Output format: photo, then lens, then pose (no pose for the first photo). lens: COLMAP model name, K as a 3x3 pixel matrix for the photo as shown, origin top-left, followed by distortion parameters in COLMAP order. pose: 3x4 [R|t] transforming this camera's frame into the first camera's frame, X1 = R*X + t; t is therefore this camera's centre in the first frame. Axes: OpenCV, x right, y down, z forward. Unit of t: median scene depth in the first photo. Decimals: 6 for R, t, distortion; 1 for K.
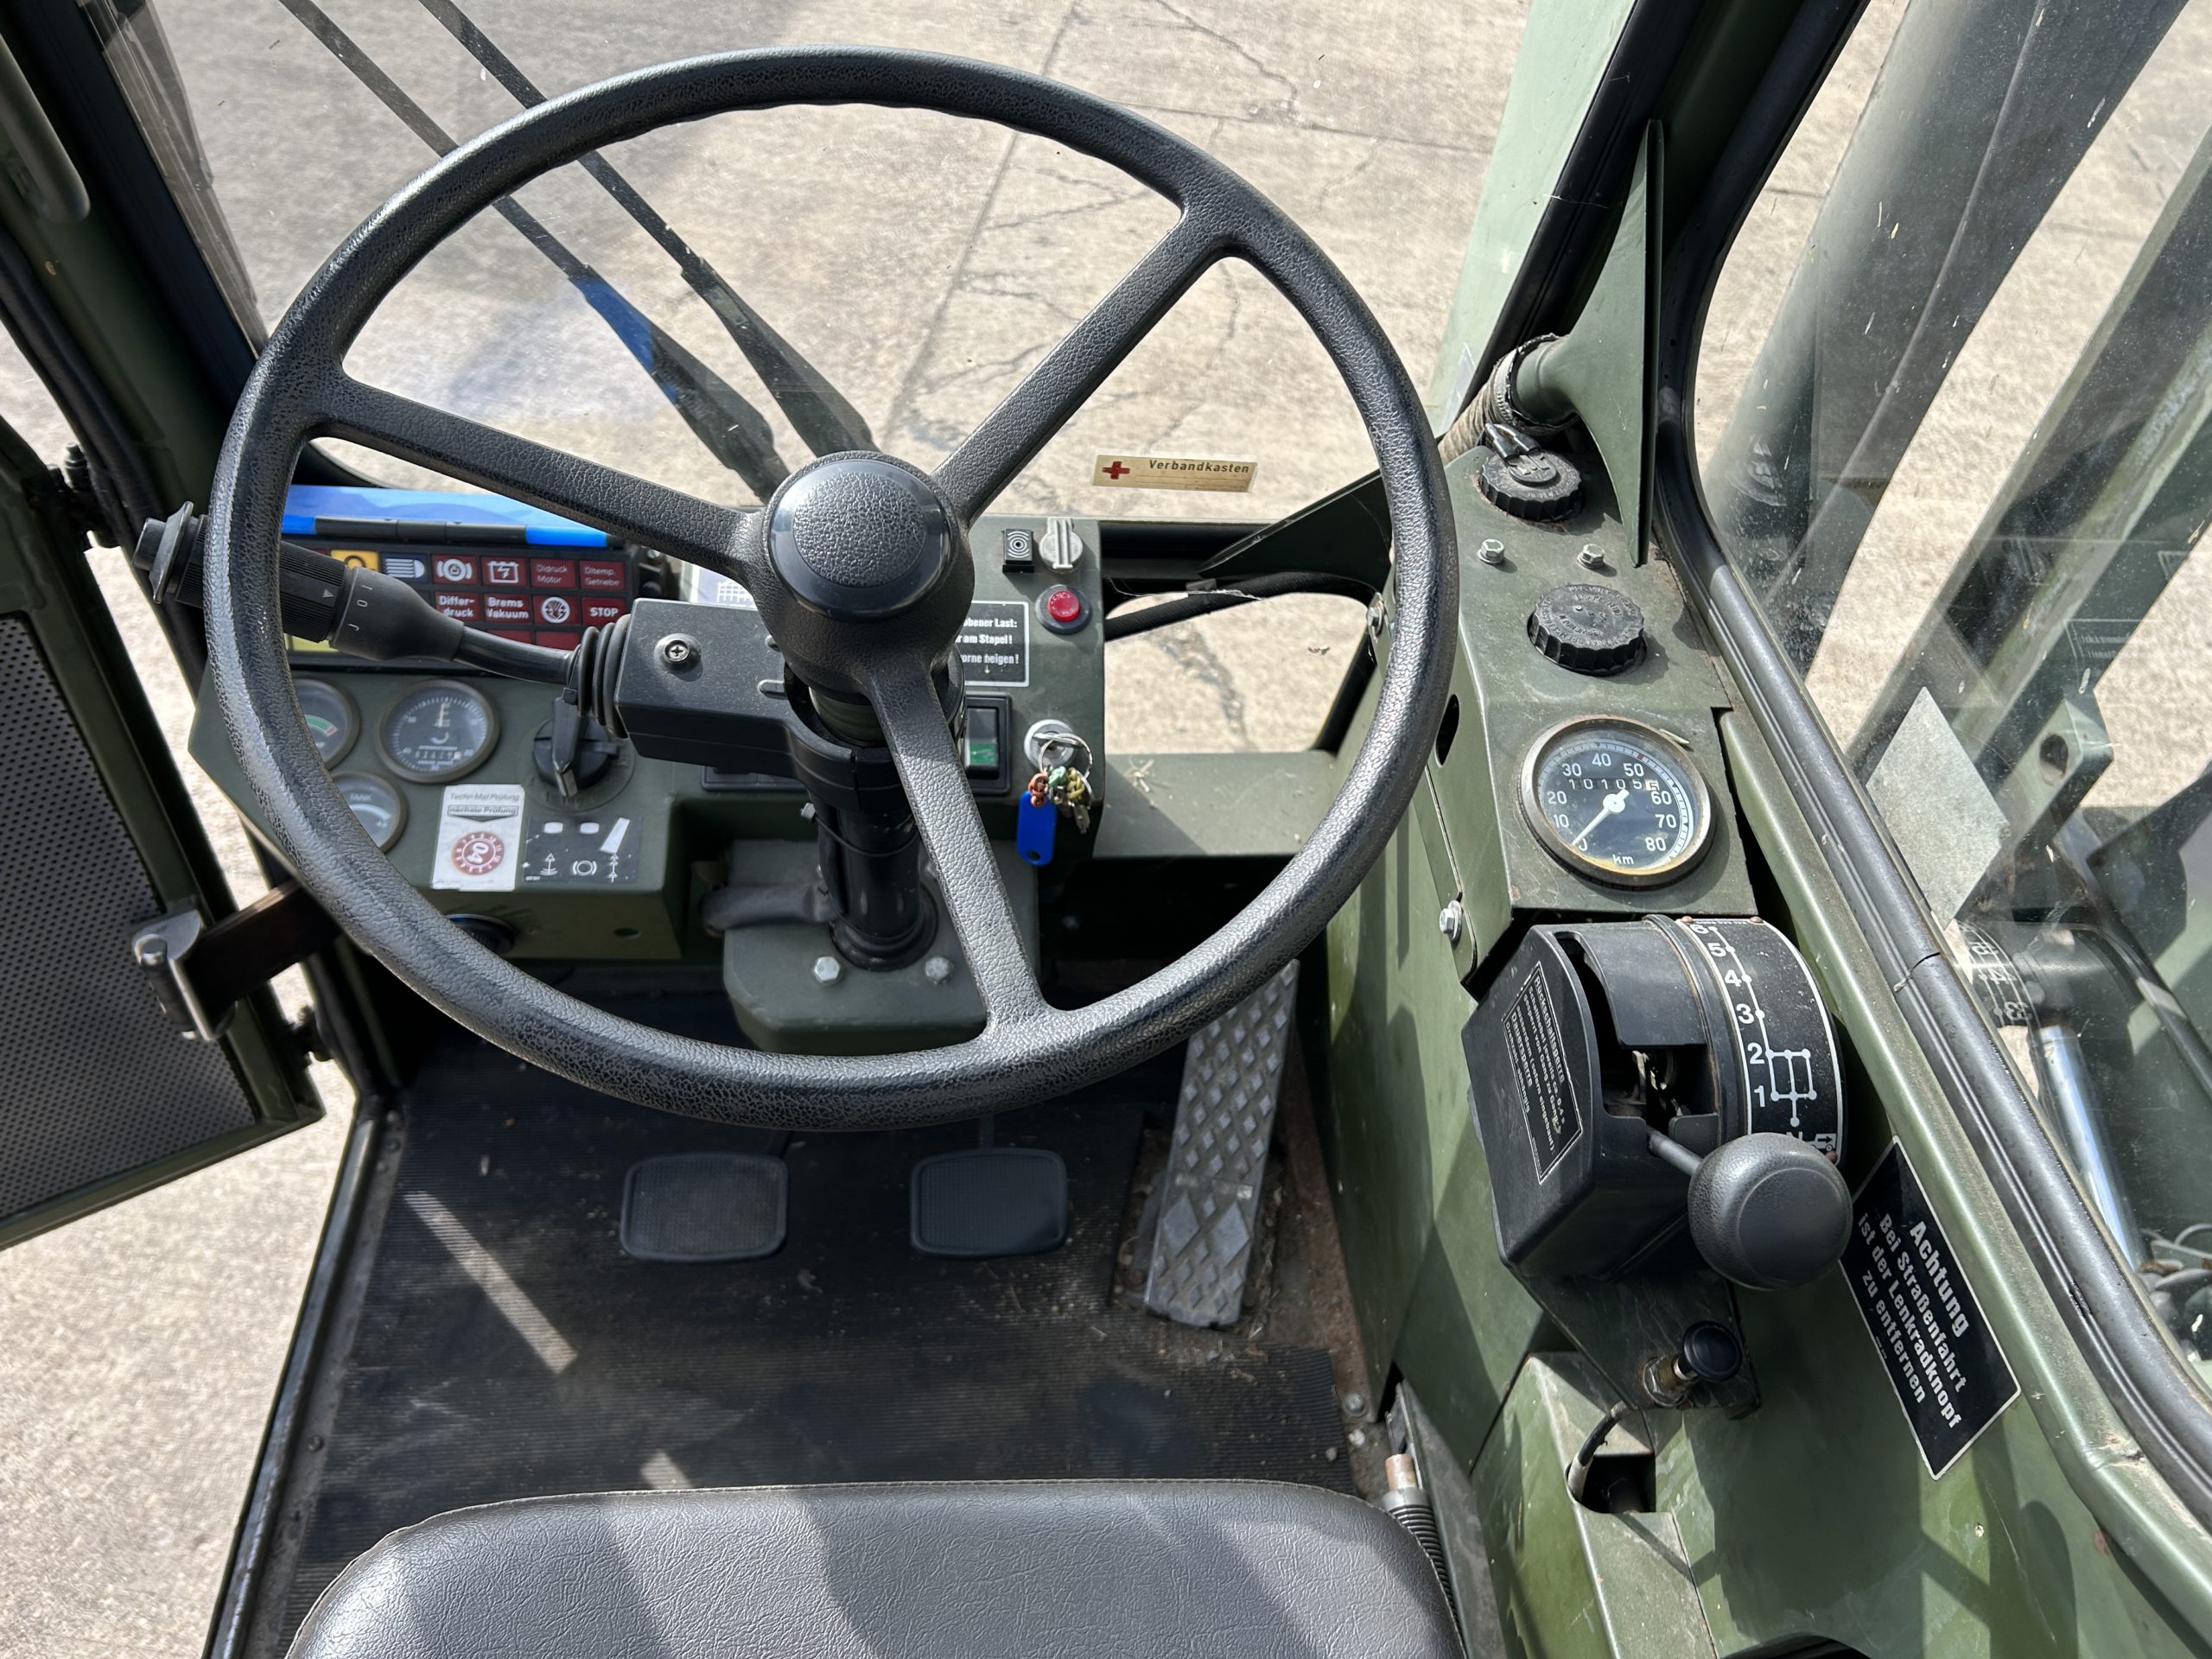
lens RADIAL K [[1684.5, 0, 1074.0], [0, 1684.5, 838.5], [0, 0, 1]] dist [0.051757, -0.066855]
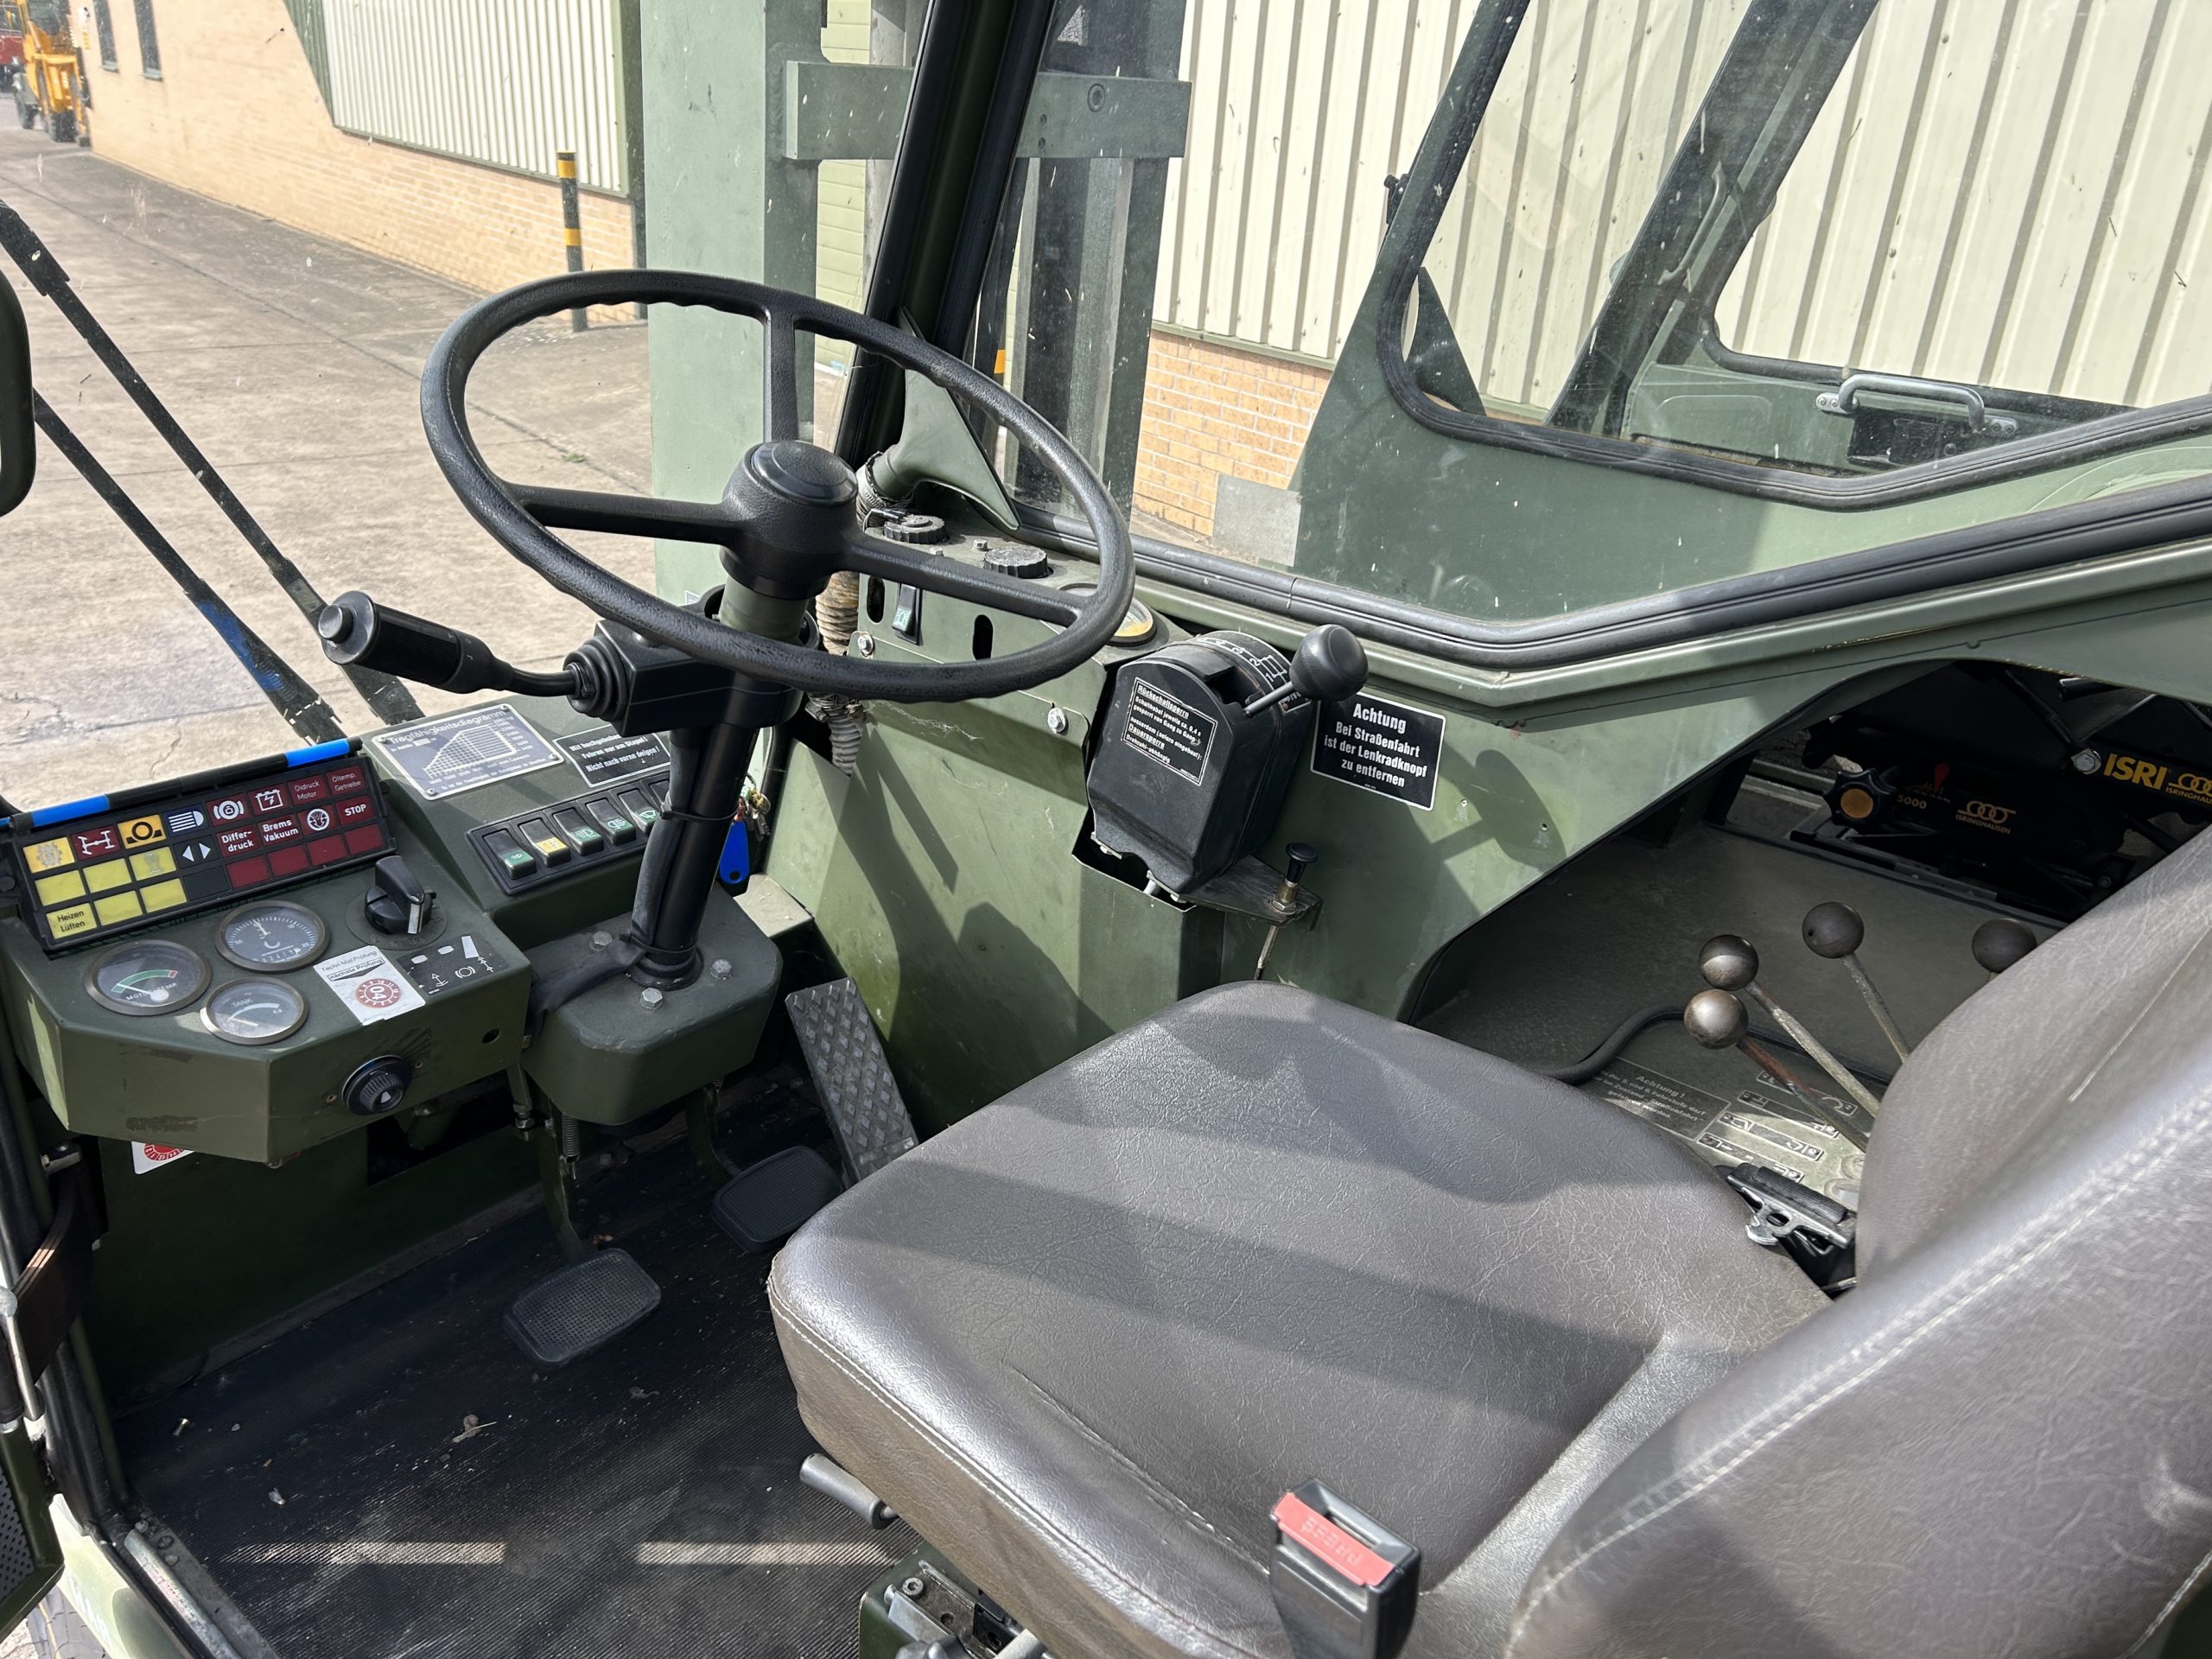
lens RADIAL K [[1658.9, 0, 1093.3], [0, 1658.9, 833.6], [0, 0, 1]] dist [0.044500, -0.039384]
pose [[0.706120, -0.339184, 0.621570, -0.667065], [0.506246, 0.855571, -0.108232, 0.284233], [-0.495086, 0.391092, 0.775846, -0.191911]]
